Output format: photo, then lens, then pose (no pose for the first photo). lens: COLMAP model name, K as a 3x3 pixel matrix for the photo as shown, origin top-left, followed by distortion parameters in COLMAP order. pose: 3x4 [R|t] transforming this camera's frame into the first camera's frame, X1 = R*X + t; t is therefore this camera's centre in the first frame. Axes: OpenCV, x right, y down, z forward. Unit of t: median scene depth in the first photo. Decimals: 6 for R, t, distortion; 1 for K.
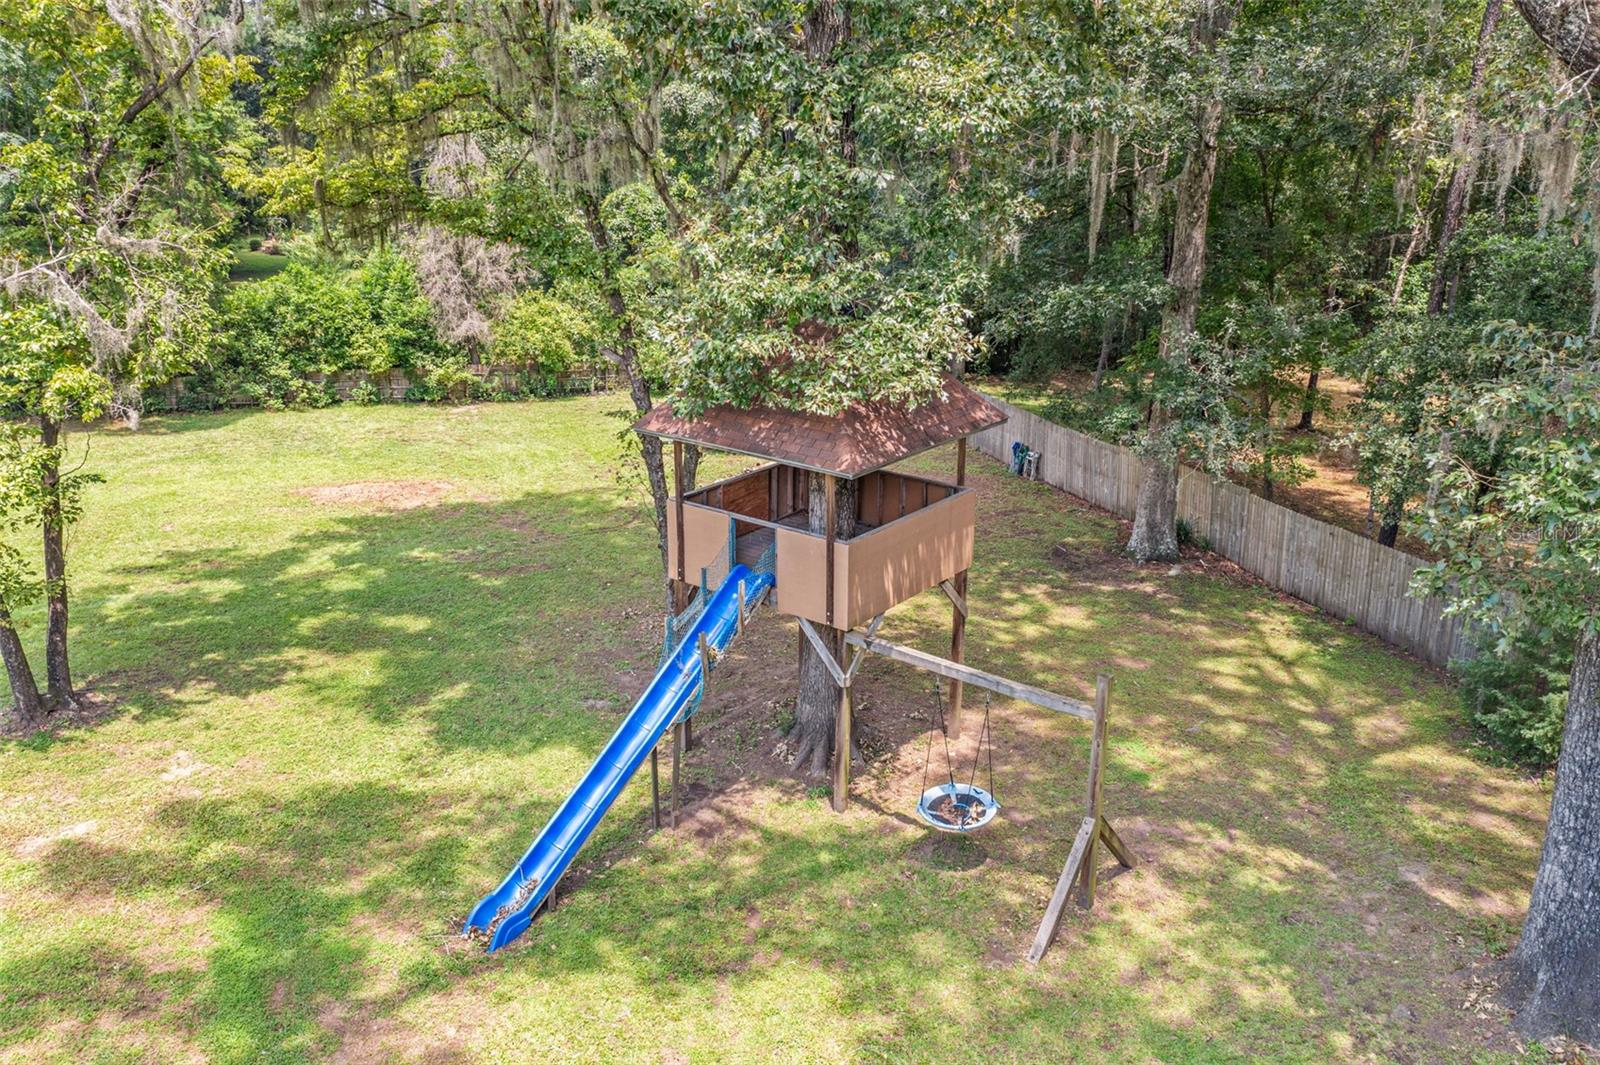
lens RADIAL K [[1272.3, 0, 784.2], [0, 1272.3, 517.8], [0, 0, 1]] dist [-0.010561, 0.005984]
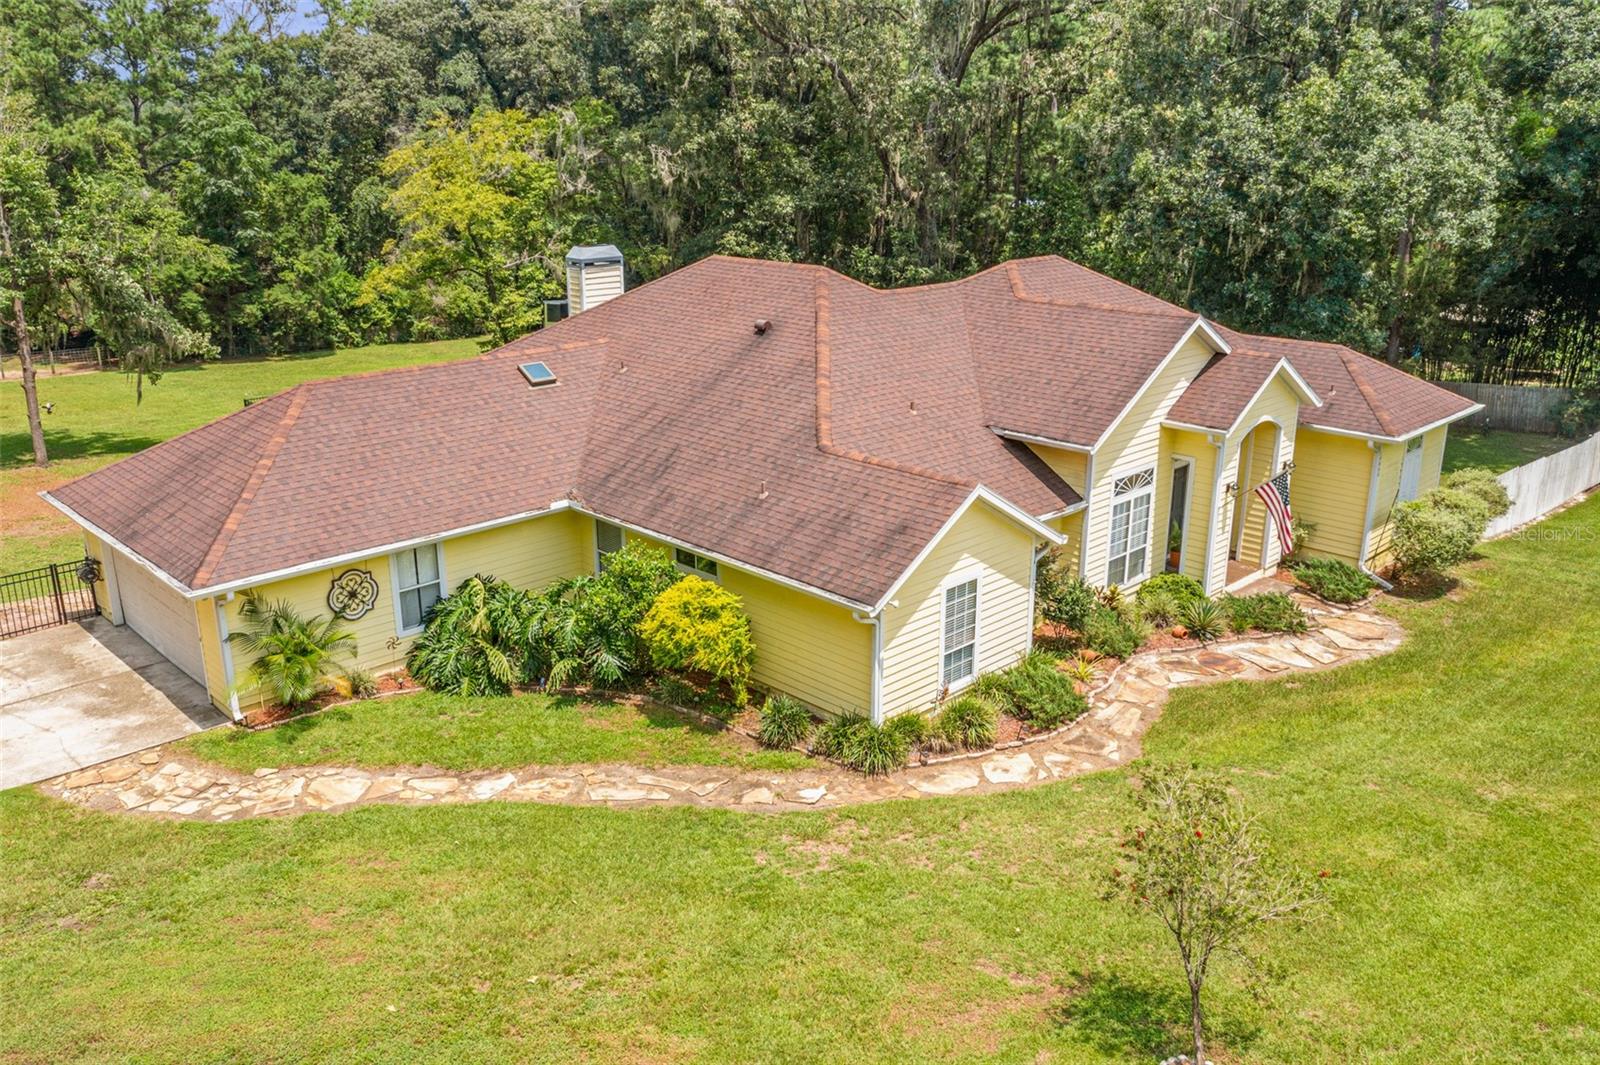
lens RADIAL K [[1272.3, 0, 803.9], [0, 1272.3, 529.4], [0, 0, 1]] dist [-0.010561, 0.005984]
pose [[0.905273, -0.132608, 0.403603, -1.165870], [0.134066, 0.990662, 0.024787, 0.460103], [-0.403121, 0.031670, 0.914598, -2.029532]]
